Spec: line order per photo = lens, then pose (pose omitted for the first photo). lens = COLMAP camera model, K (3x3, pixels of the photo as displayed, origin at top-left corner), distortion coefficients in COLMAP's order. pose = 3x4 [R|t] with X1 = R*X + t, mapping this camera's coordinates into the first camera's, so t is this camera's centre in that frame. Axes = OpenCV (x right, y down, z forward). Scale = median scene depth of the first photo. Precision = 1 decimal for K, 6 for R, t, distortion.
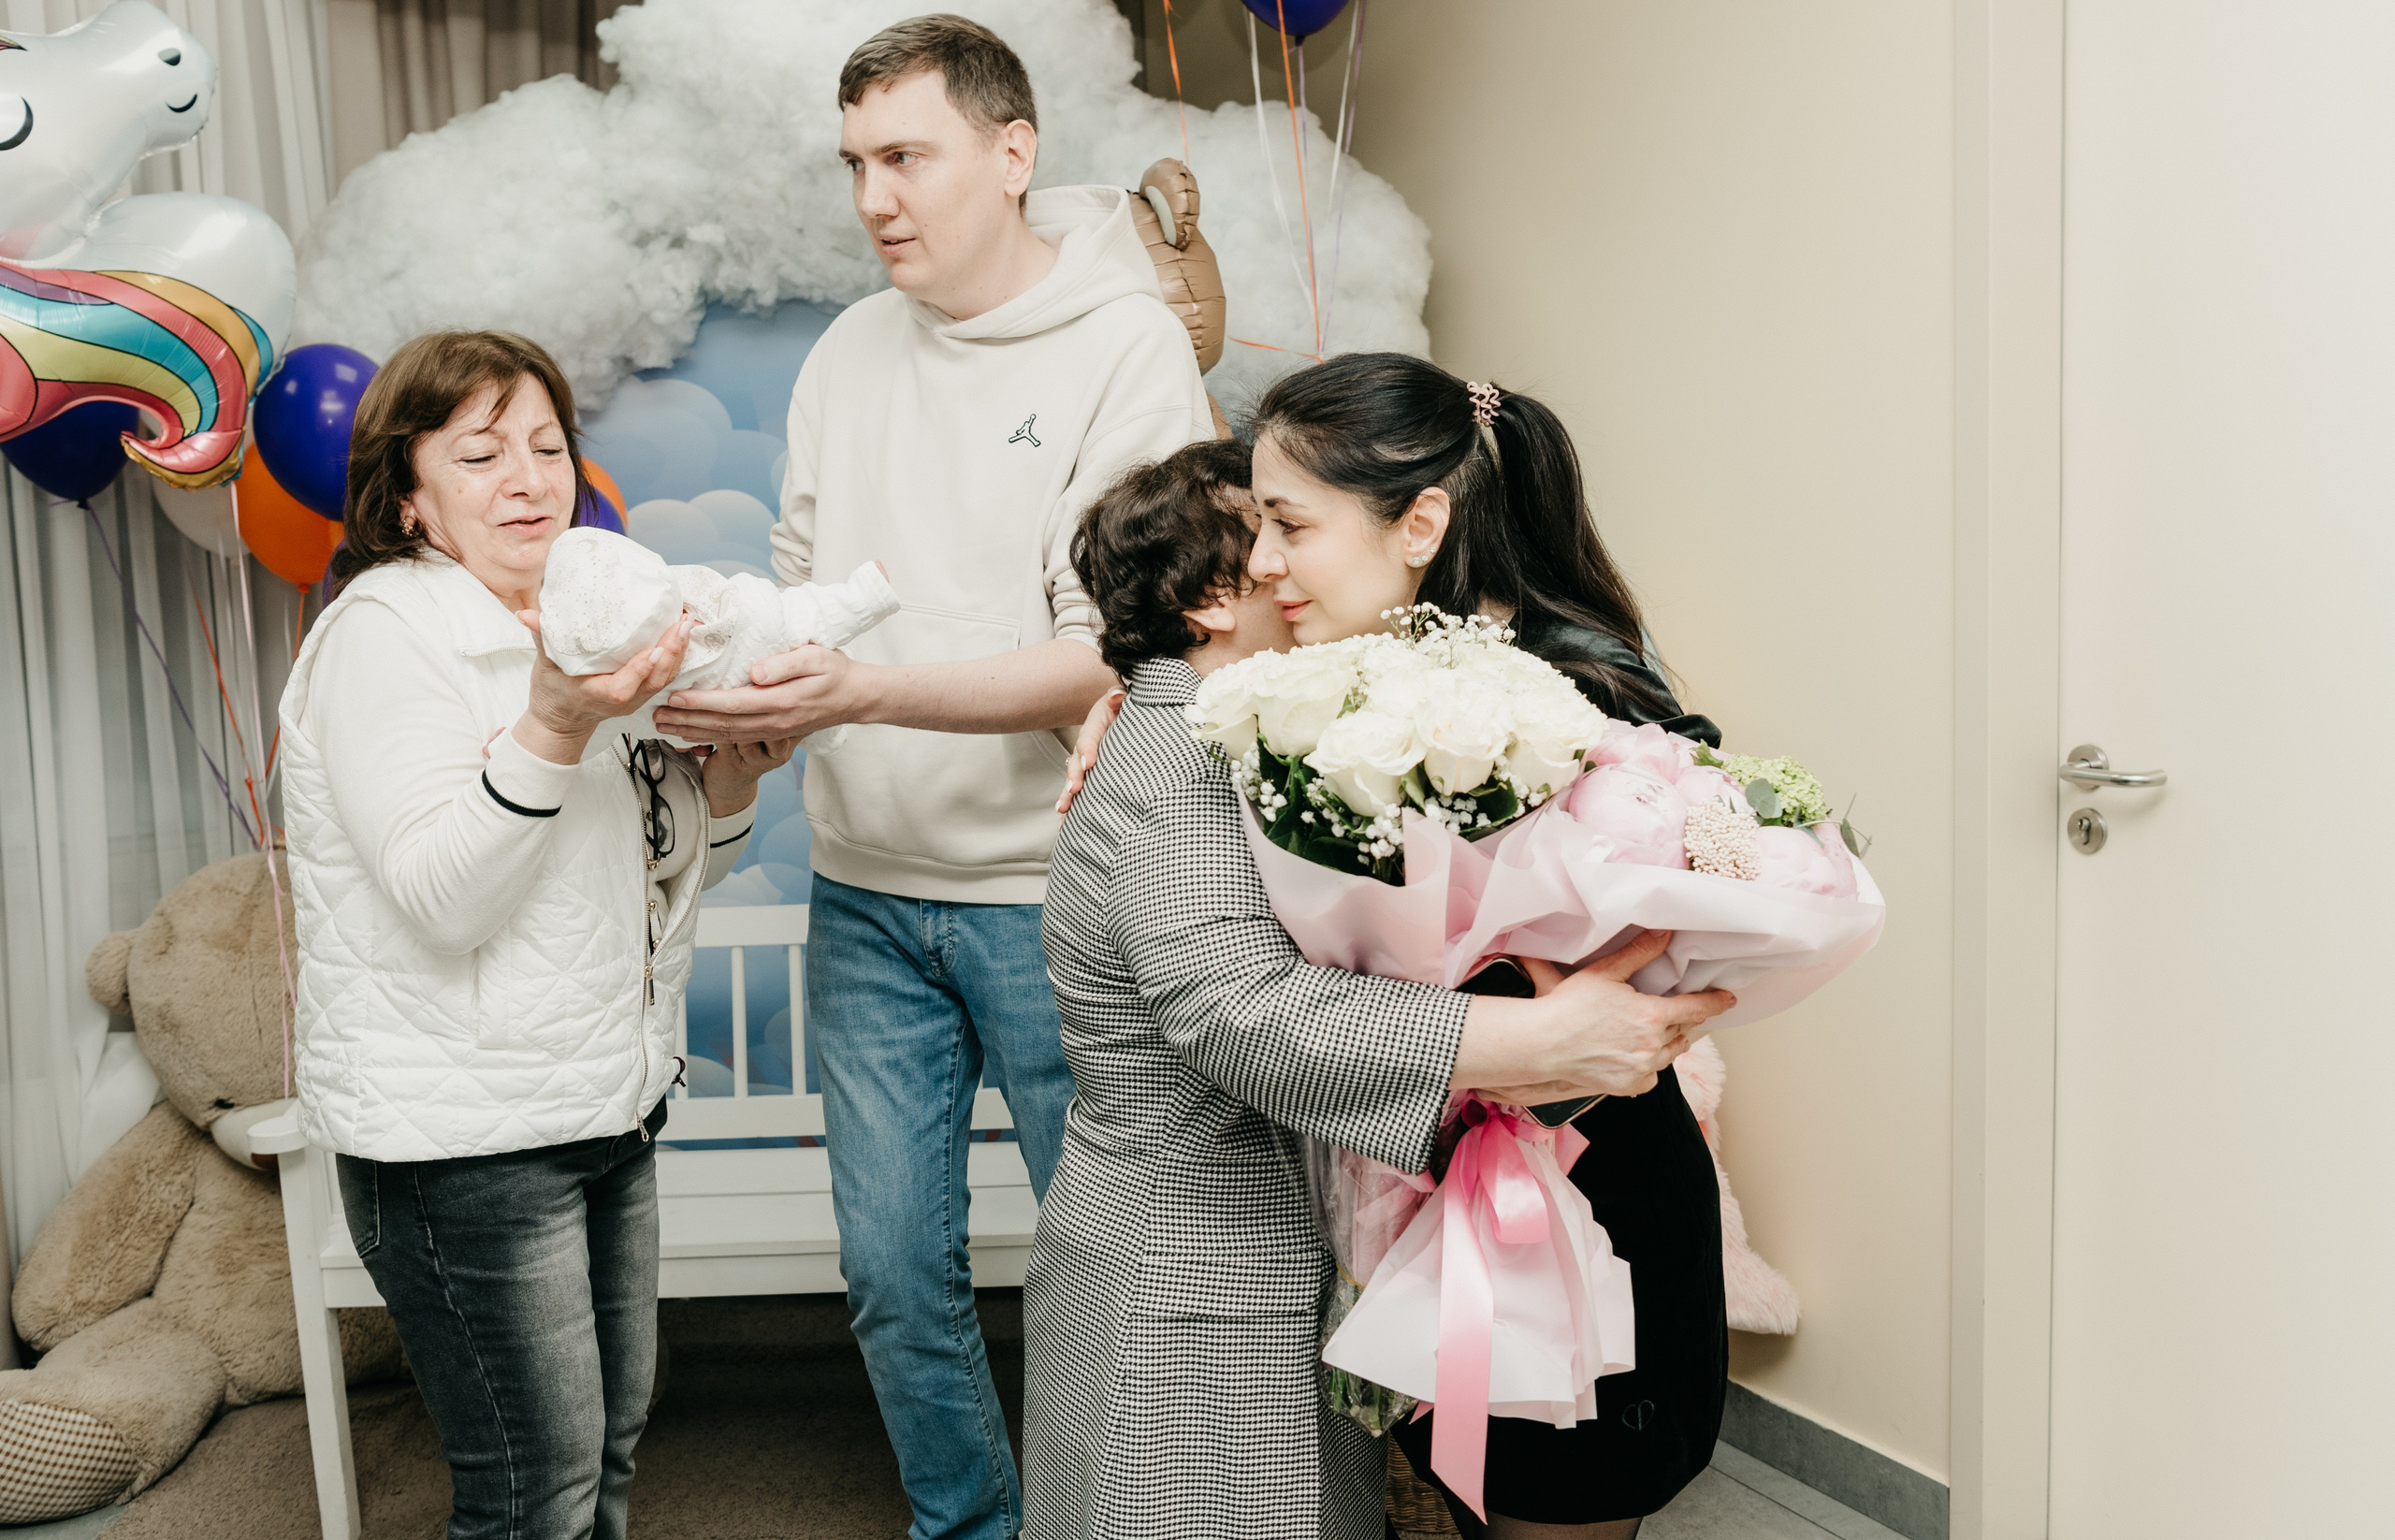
lens RADIAL K [[2204.4, 0, 1191.2], [0, 2204.4, 748.0], [0, 0, 1]] dist [-0.054275, 0.073911]
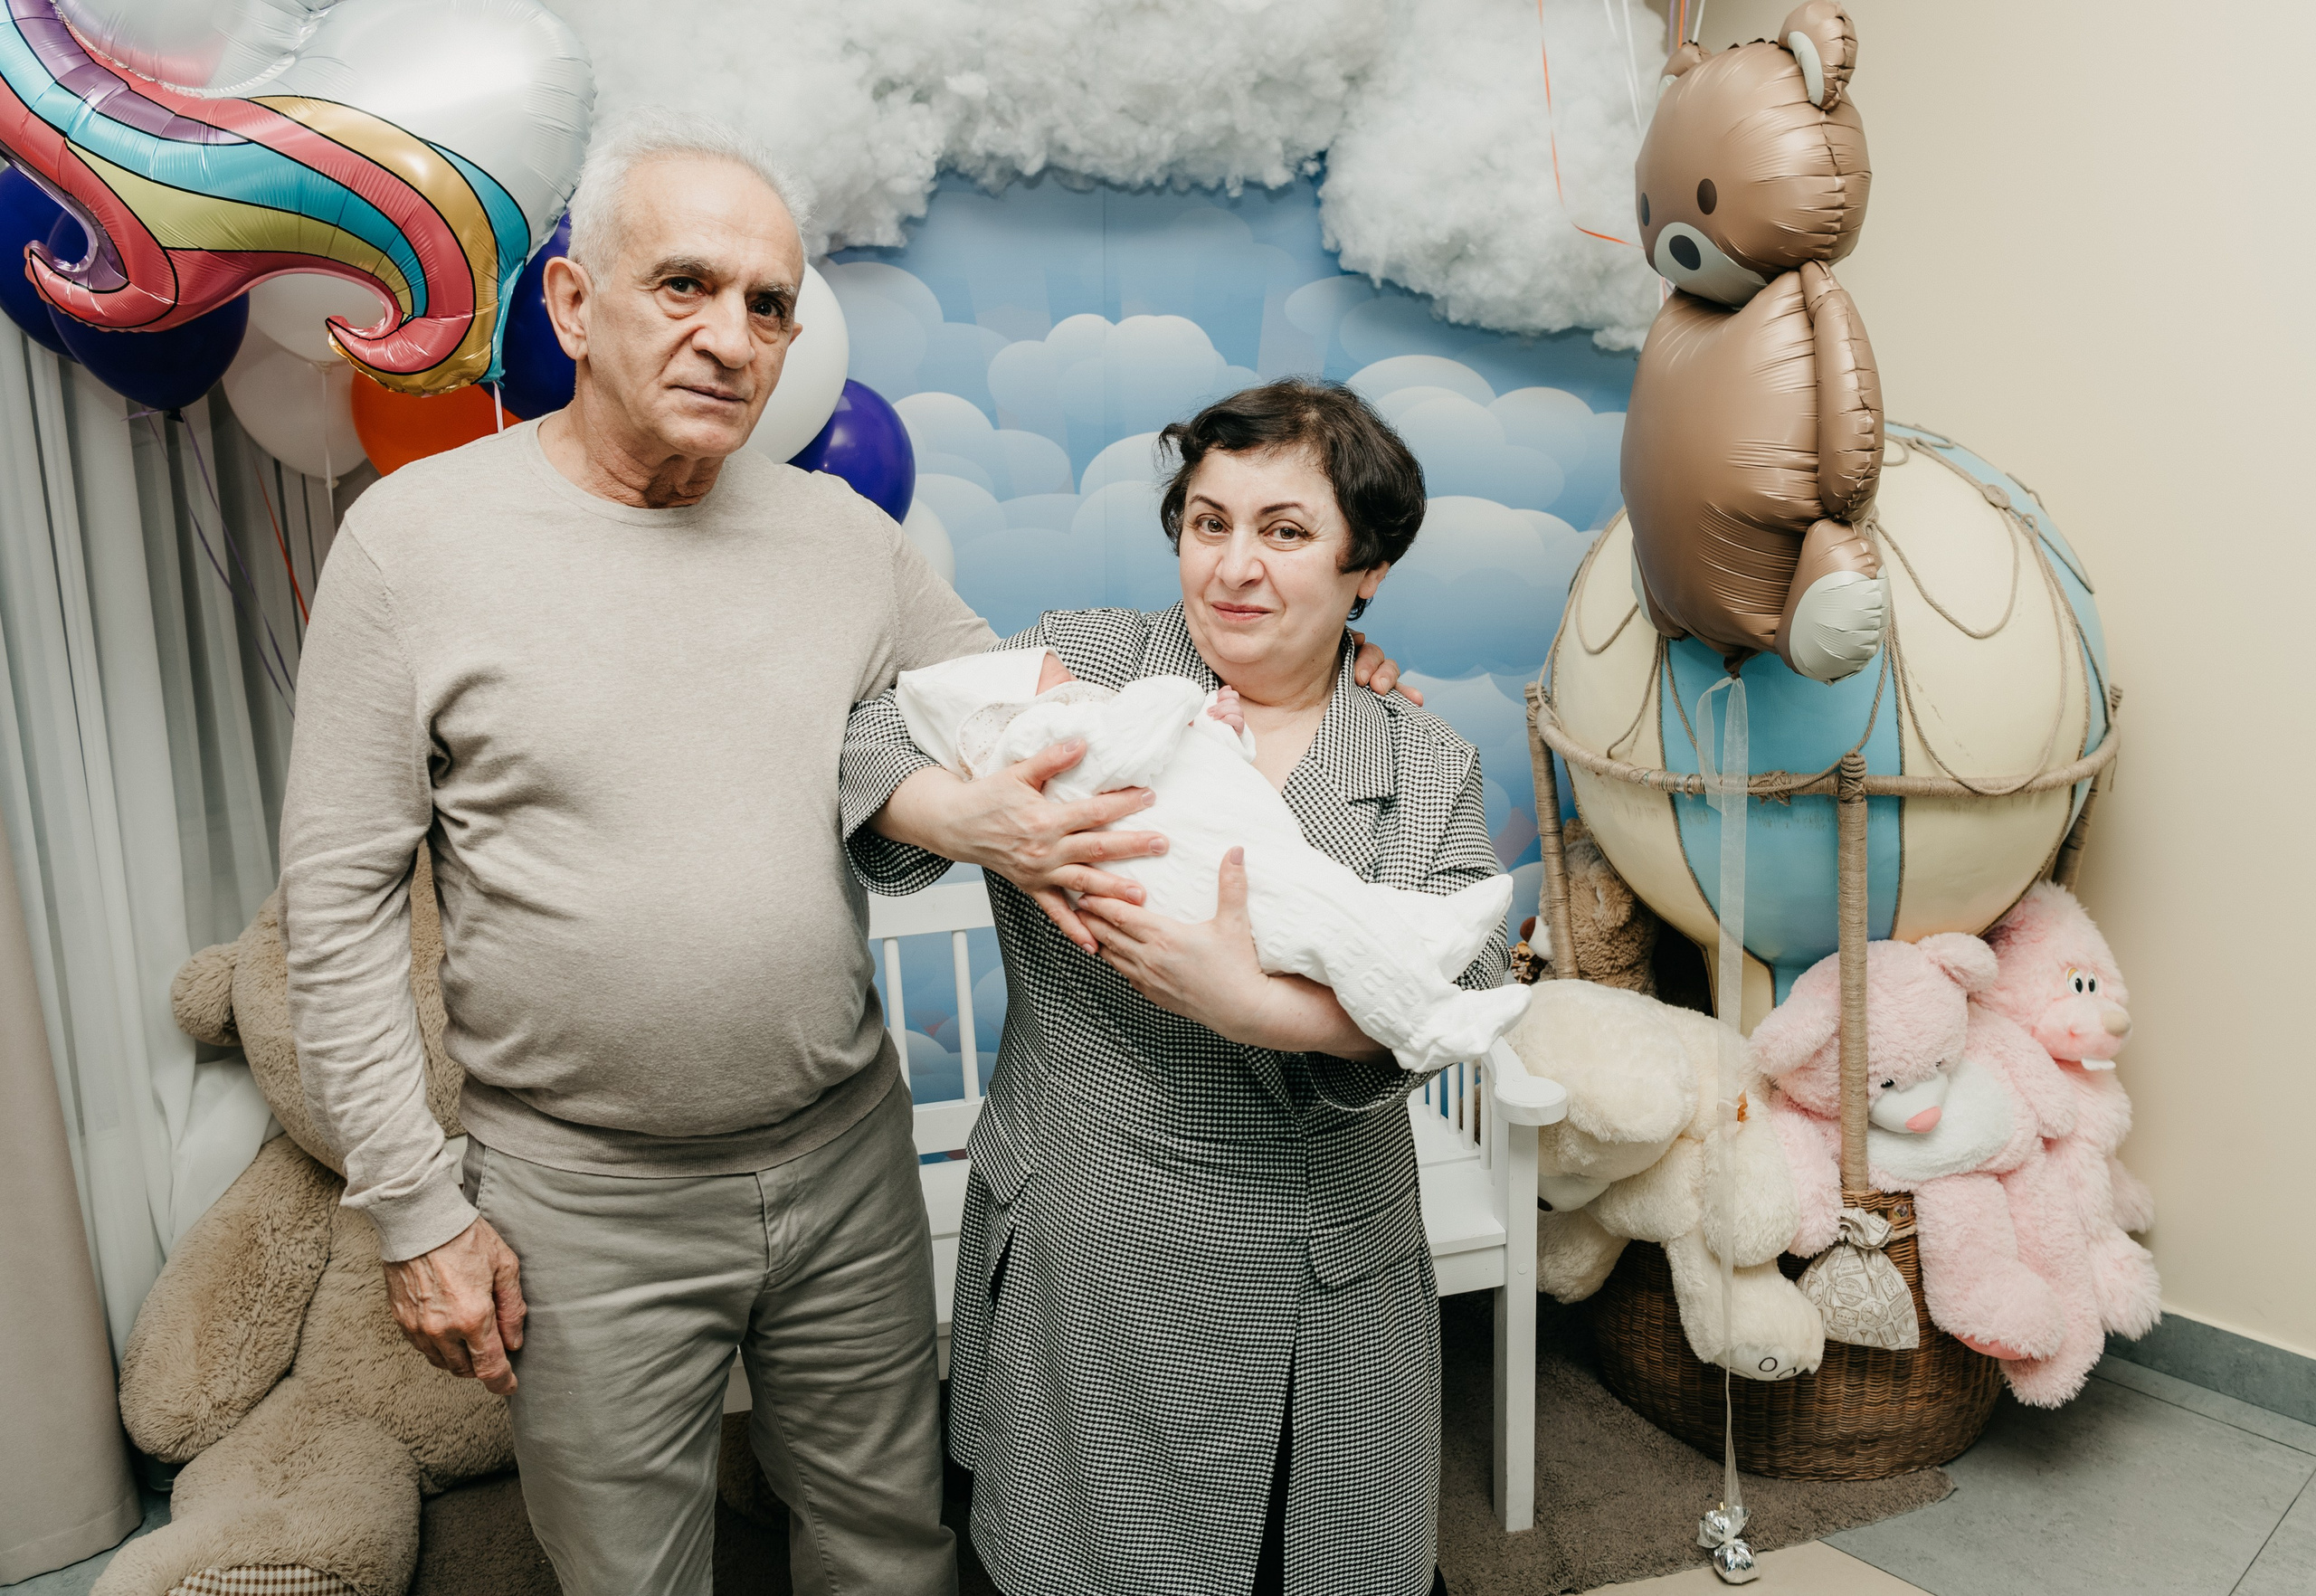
lens RADIAL K [[1791.7, 0, 1275.0], [0, 1791.7, 746.1], [0, 0, 1]] dist [-0.071783, 0.016259]
pose [[0.963619, -0.047627, 0.263003, -0.295124], [0.026131, 0.996069, 0.084634, -0.036783], [-0.266001, -0.074682, 0.961076, 0.296879]]
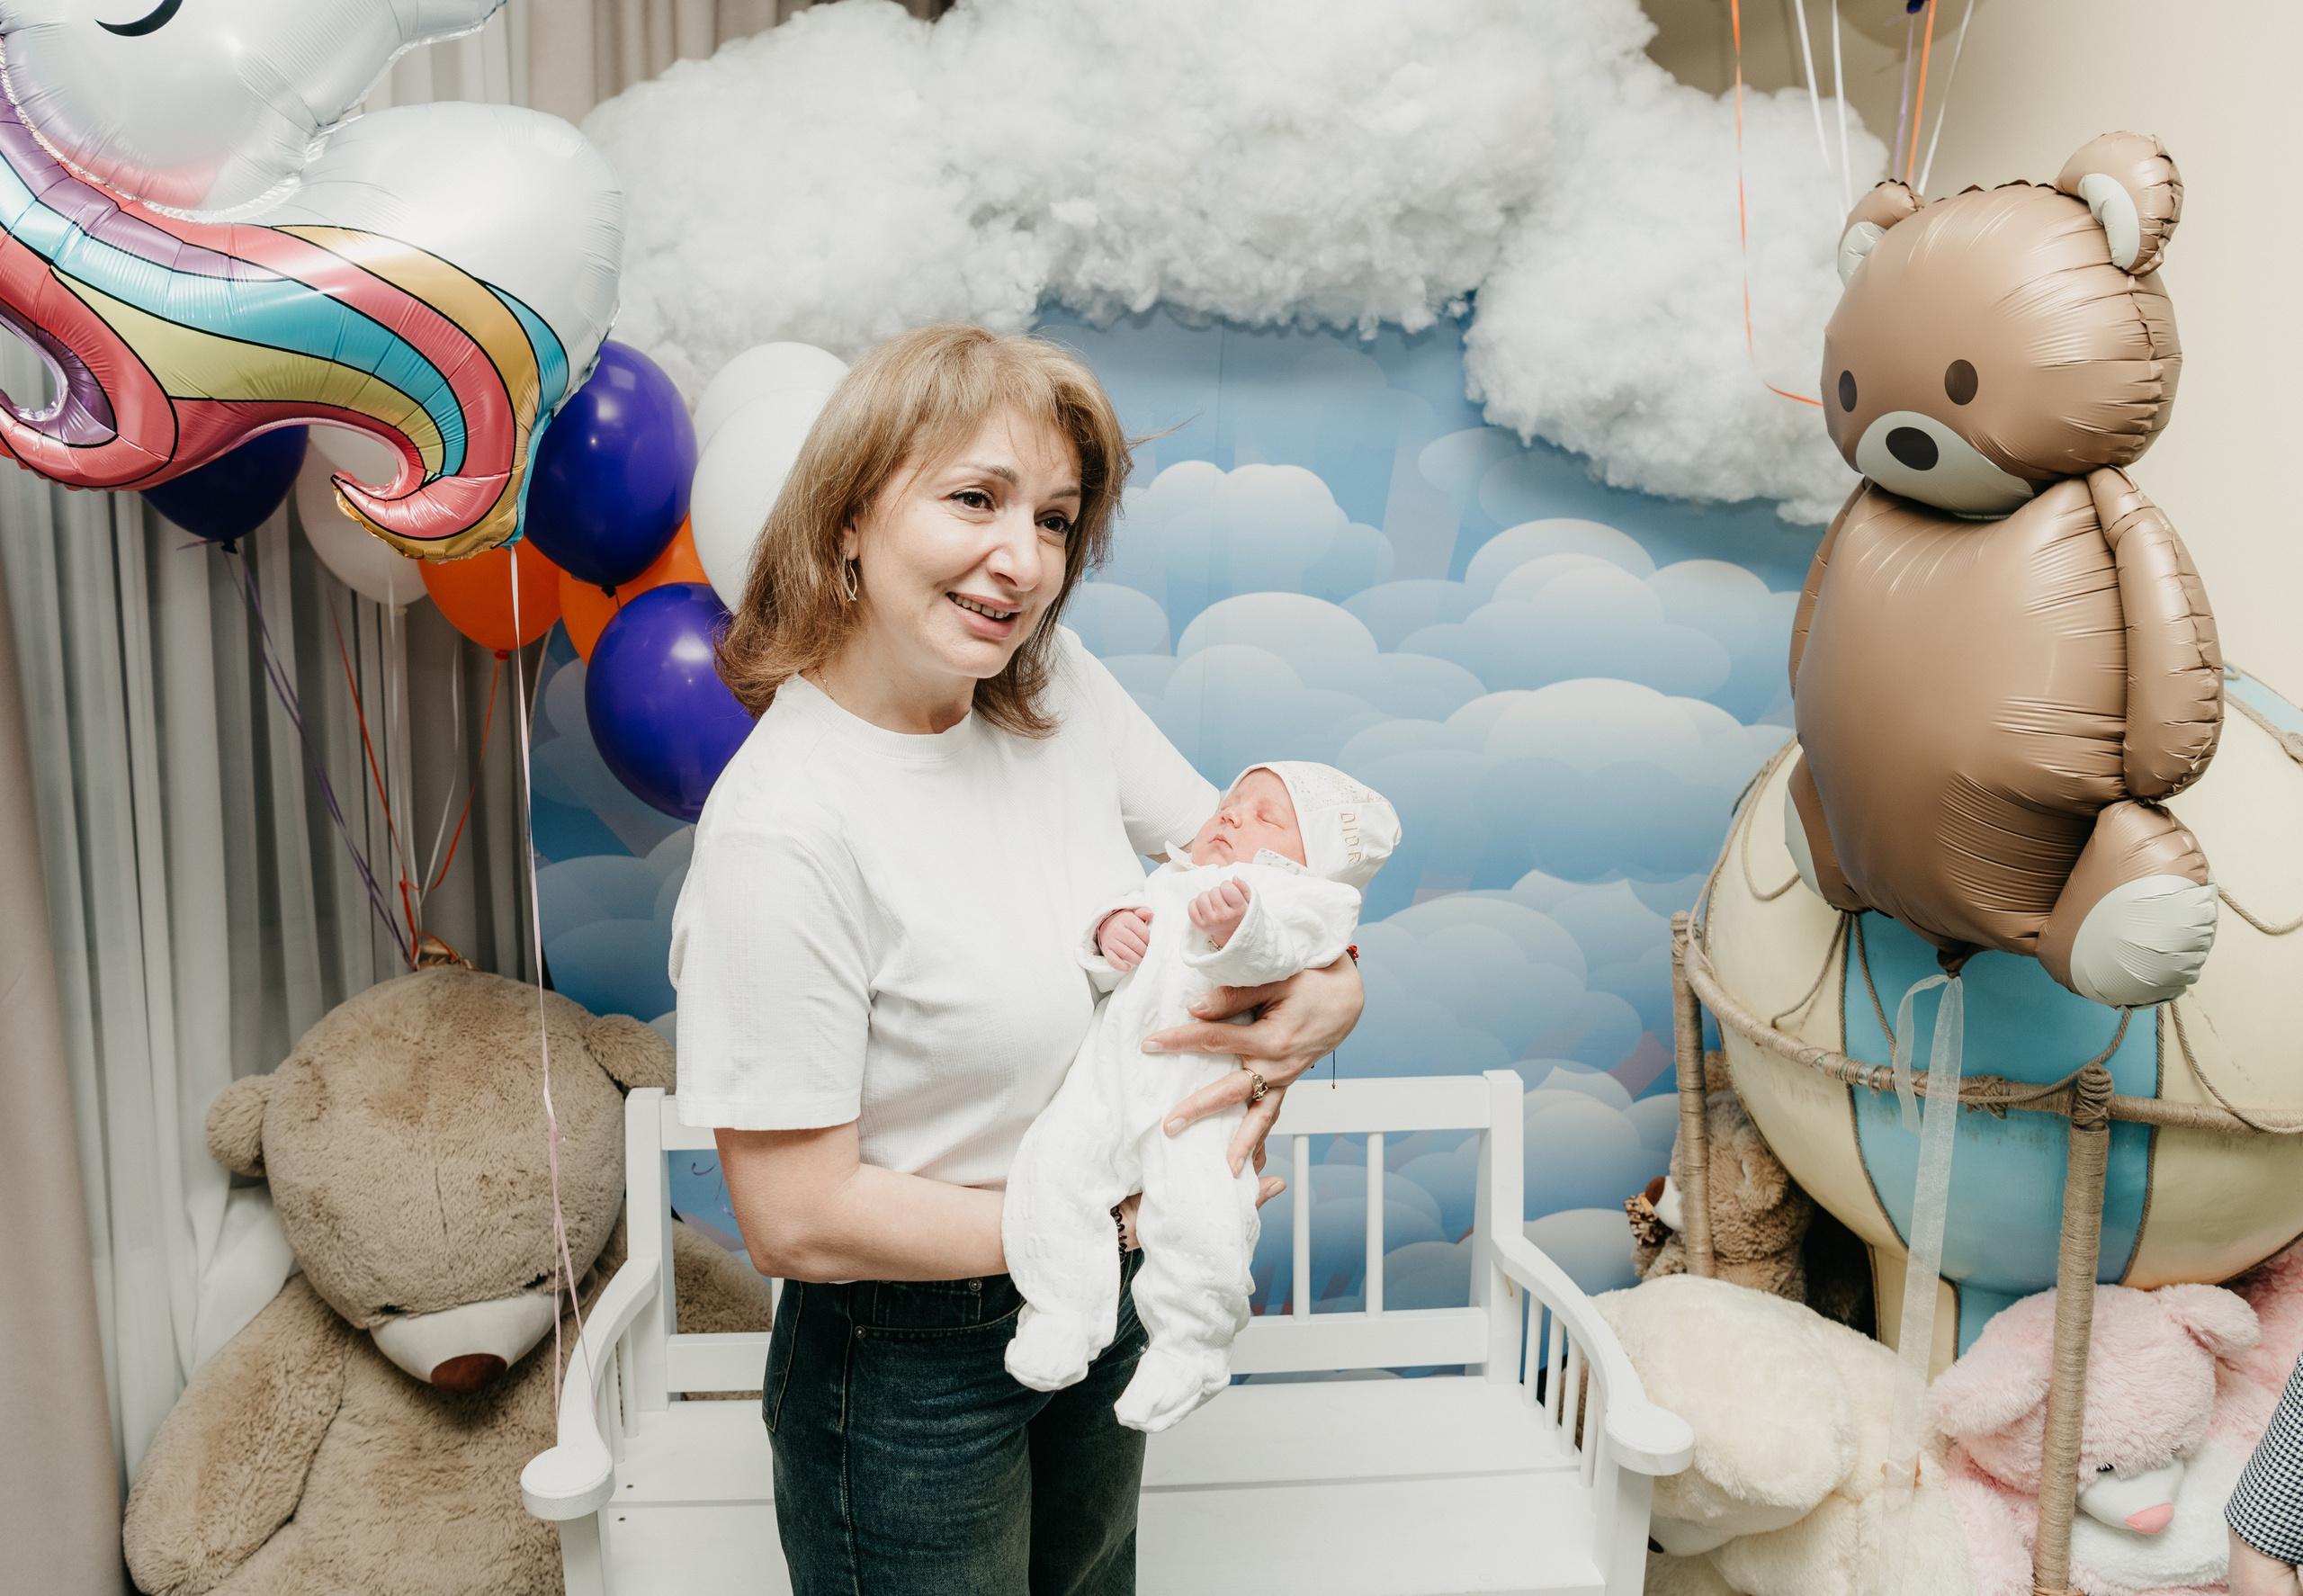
lens RADIAL K [[1739.9, 0, 1063.1], [0, 1739.9, 762.6], [0, 0, 1]] dist [-0.072233, 0.016062]
pose [[0.996491, 0.025816, 0.079625, -0.265294], [-0.030066, 0.998161, 0.052644, -0.075629], [-0.078119, -0.054853, 0.995434, 0.392694]]
